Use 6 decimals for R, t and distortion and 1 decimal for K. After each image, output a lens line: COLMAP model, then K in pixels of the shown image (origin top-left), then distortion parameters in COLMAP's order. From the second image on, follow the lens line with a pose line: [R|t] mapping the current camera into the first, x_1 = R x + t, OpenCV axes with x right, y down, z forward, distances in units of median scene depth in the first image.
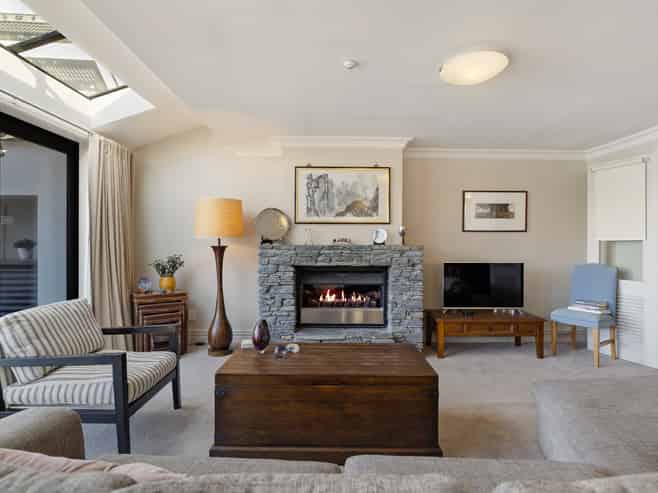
lens RADIAL K [[288.3, 0, 329.0], [0, 288.3, 246.5], [0, 0, 1]] dist [-0.000446, -0.000075]
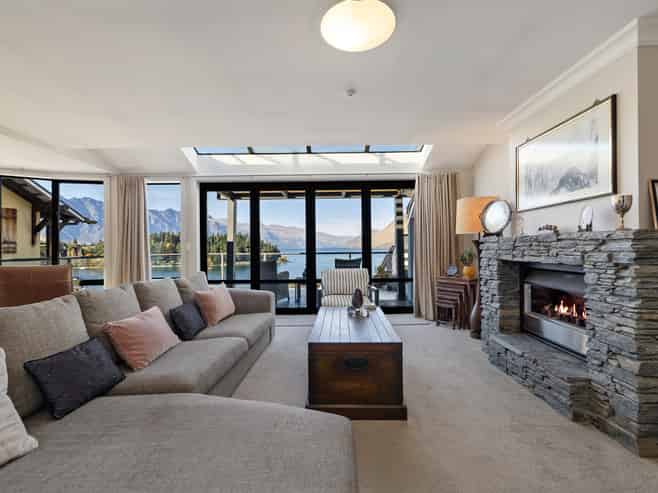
lens RADIAL K [[317.9, 0, 329.0], [0, 317.9, 246.5], [0, 0, 1]] dist [-0.004341, 0.000091]
pose [[0.011079, -0.002634, -0.999935, 0.869950], [0.004124, 0.999988, -0.002589, 0.025583], [0.999930, -0.004096, 0.011090, 0.456092]]
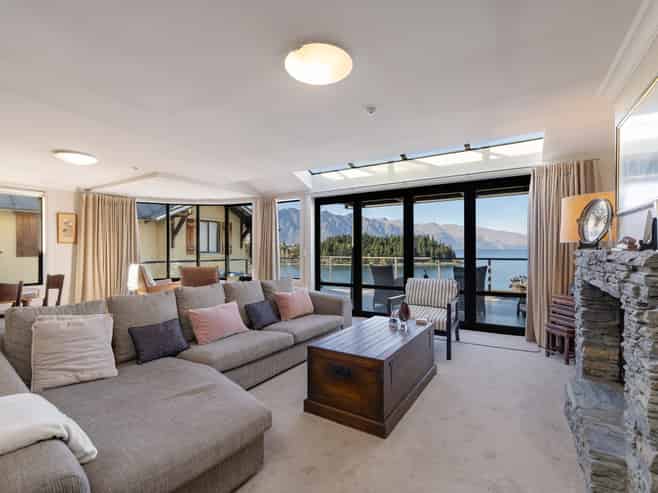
lens RADIAL K [[317.9, 0, 329.0], [0, 317.9, 246.5], [0, 0, 1]] dist [-0.004341, 0.000091]
pose [[-0.513845, -0.002988, -0.857878, 0.829217], [0.001702, 0.999988, -0.004503, -0.009905], [0.857881, -0.003774, -0.513834, 0.871907]]
